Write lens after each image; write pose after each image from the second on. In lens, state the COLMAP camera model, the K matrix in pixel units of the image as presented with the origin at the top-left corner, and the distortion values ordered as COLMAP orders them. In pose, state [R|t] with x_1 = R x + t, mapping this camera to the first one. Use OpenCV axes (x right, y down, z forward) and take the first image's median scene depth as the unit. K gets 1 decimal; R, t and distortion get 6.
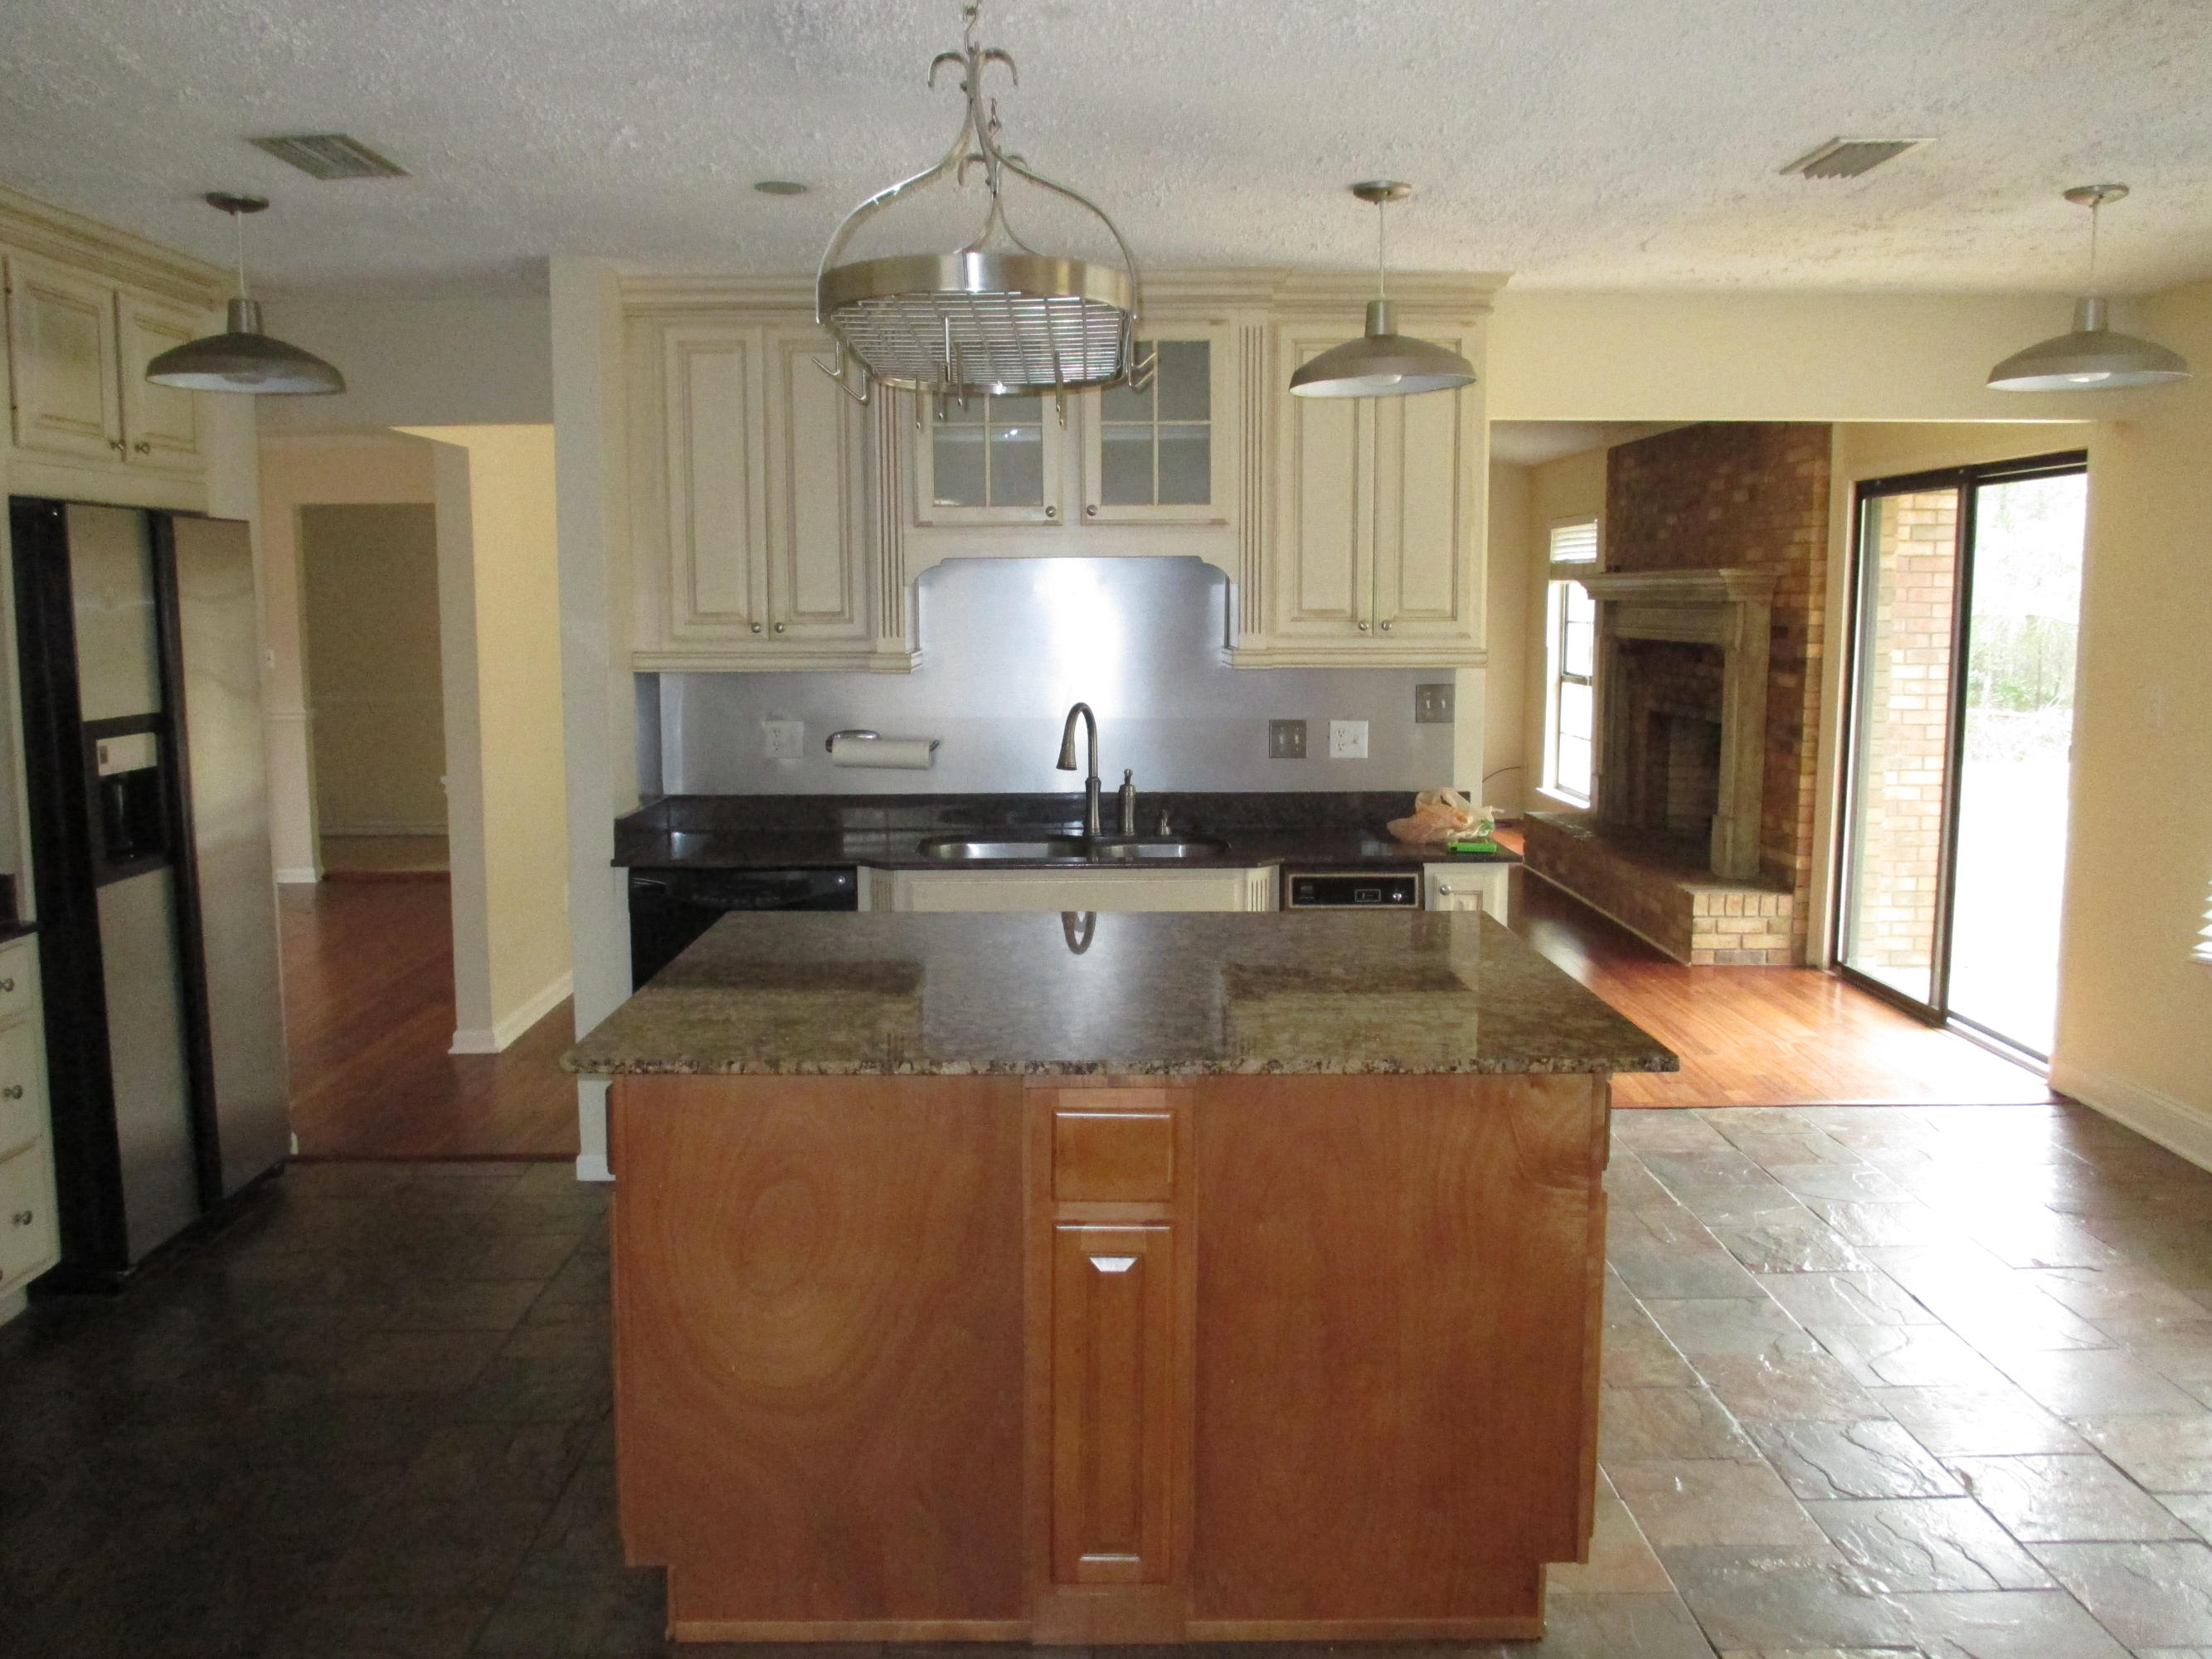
lens RADIAL K [[1843.8, 0, 1085.6], [0, 1843.8, 828.7], [0, 0, 1]] dist [-0.039487, 0.030048]
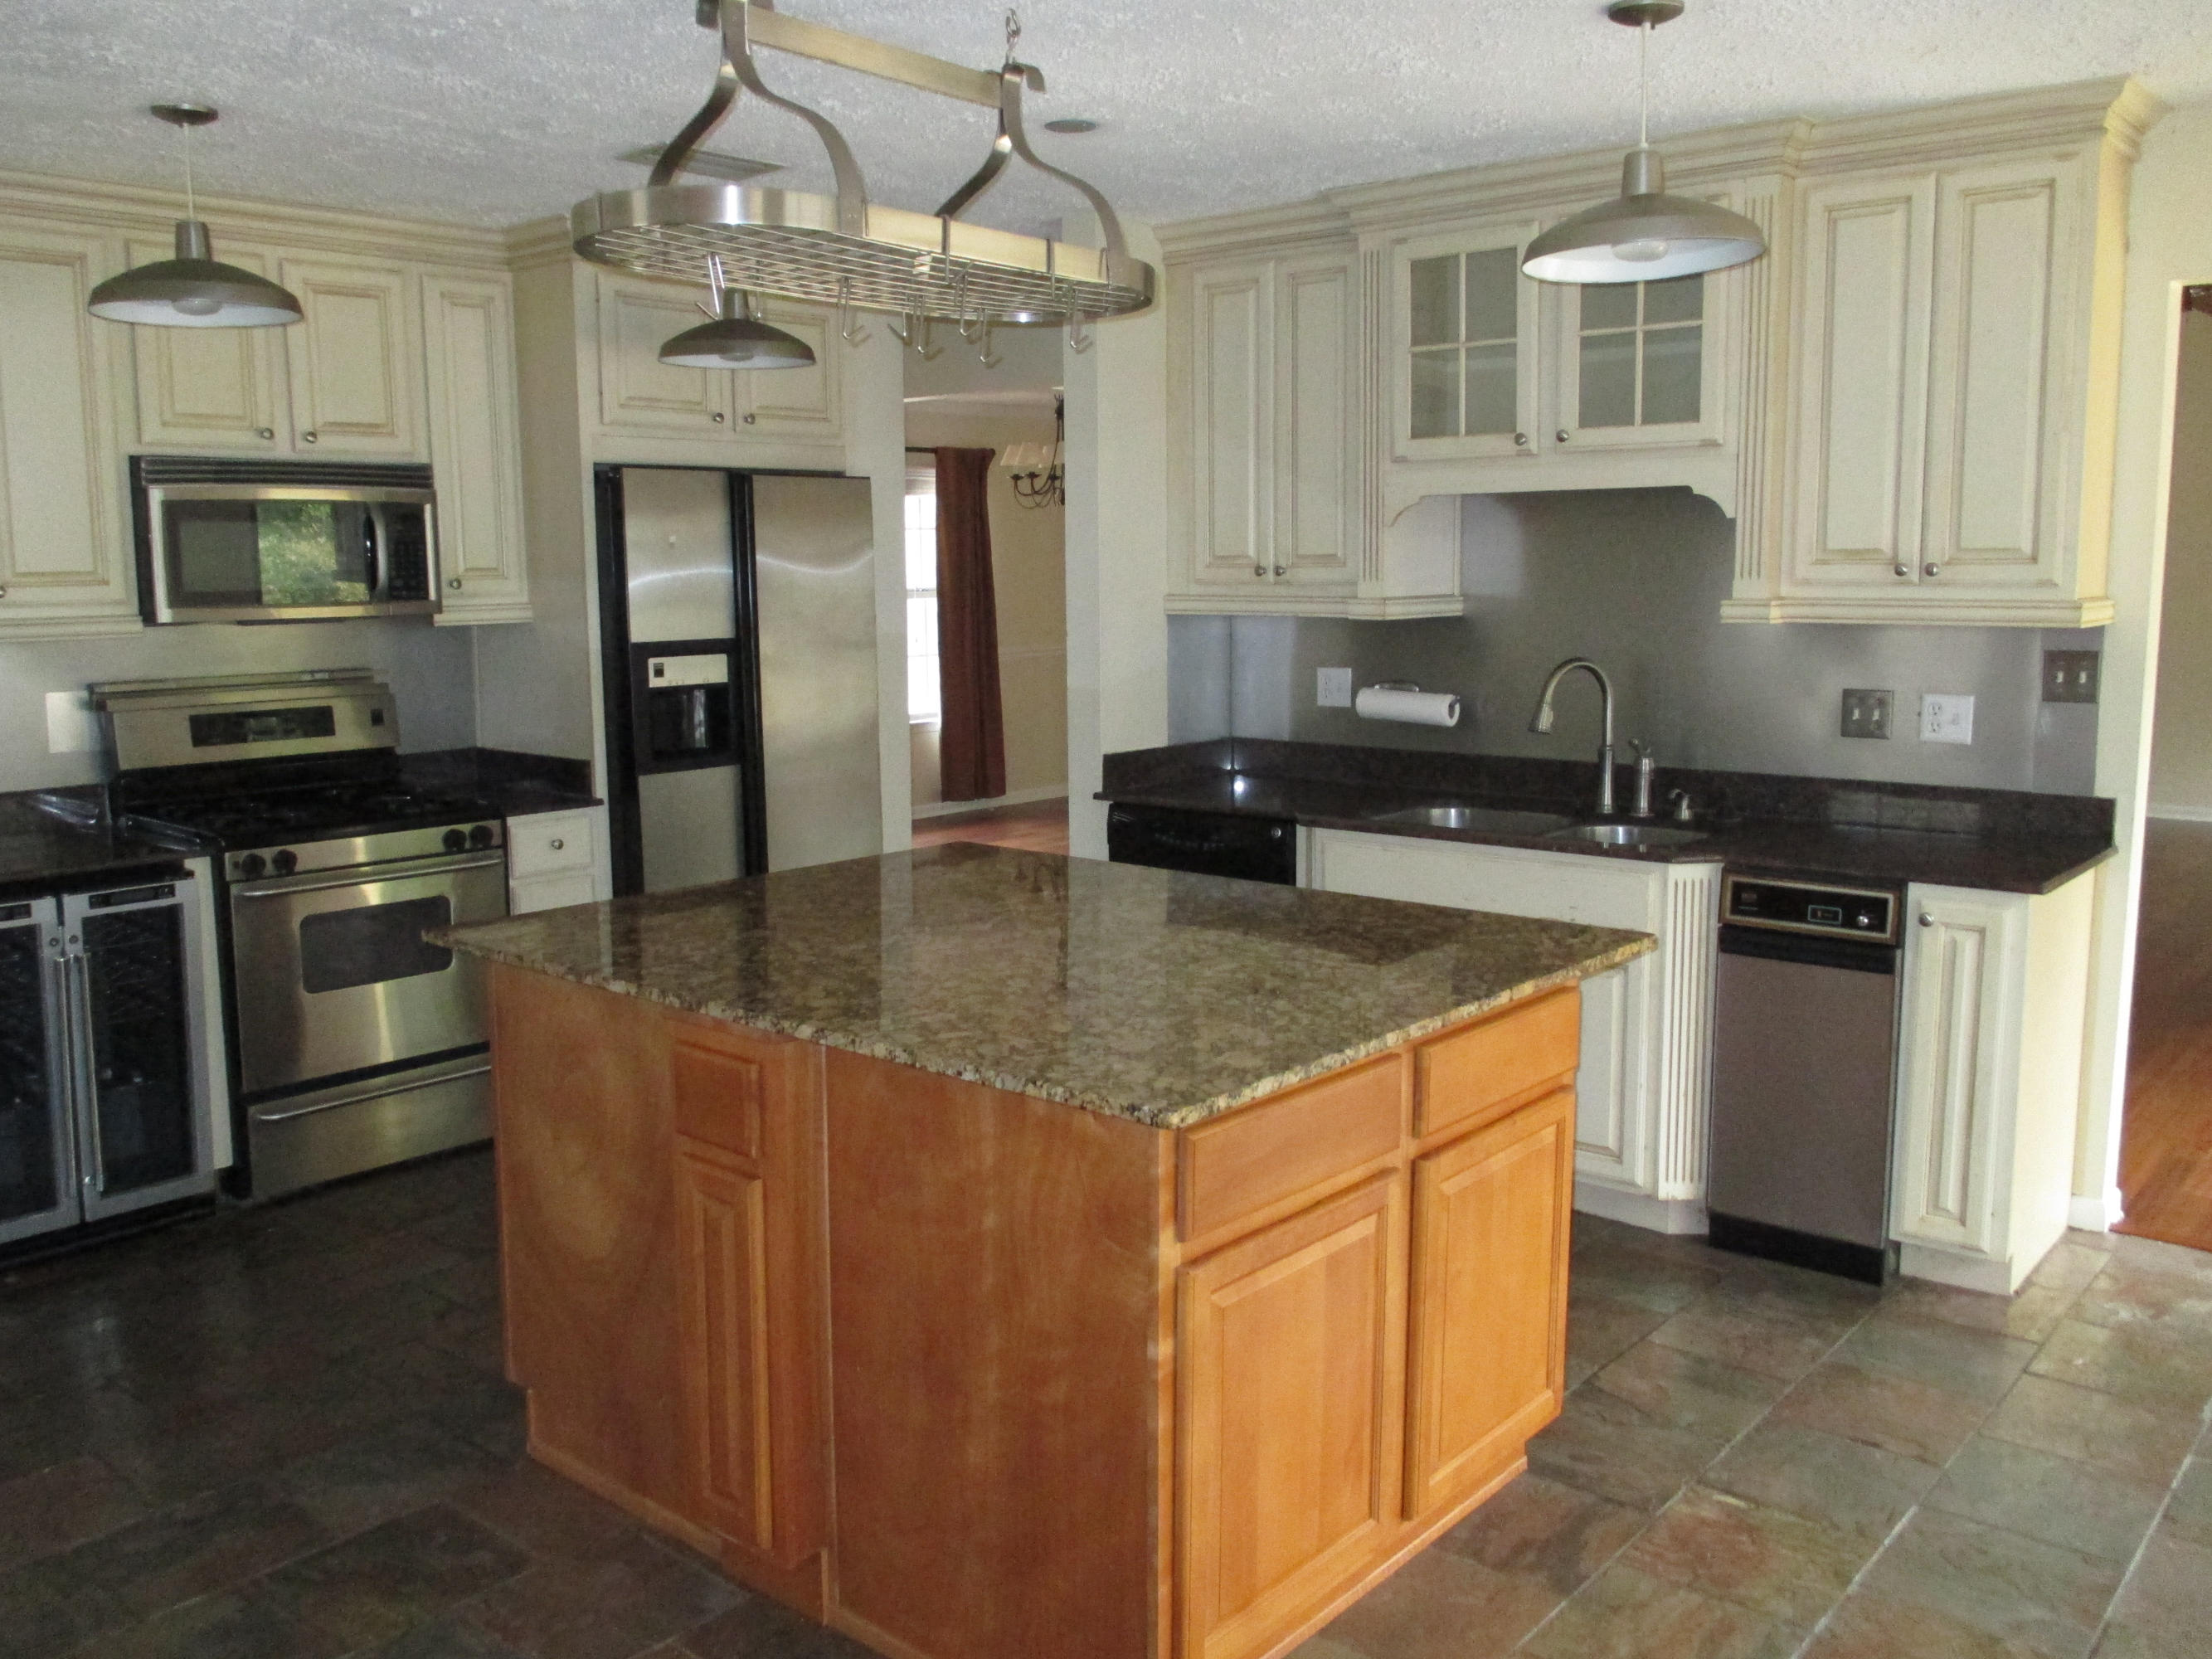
lens RADIAL K [[1843.8, 0, 1094.2], [0, 1843.8, 825.6], [0, 0, 1]] dist [-0.039487, 0.030048]
pose [[0.755122, 0.090271, -0.649339, 0.415467], [-0.075276, 0.995863, 0.050905, -0.017442], [0.651248, 0.010440, 0.758793, 0.201845]]
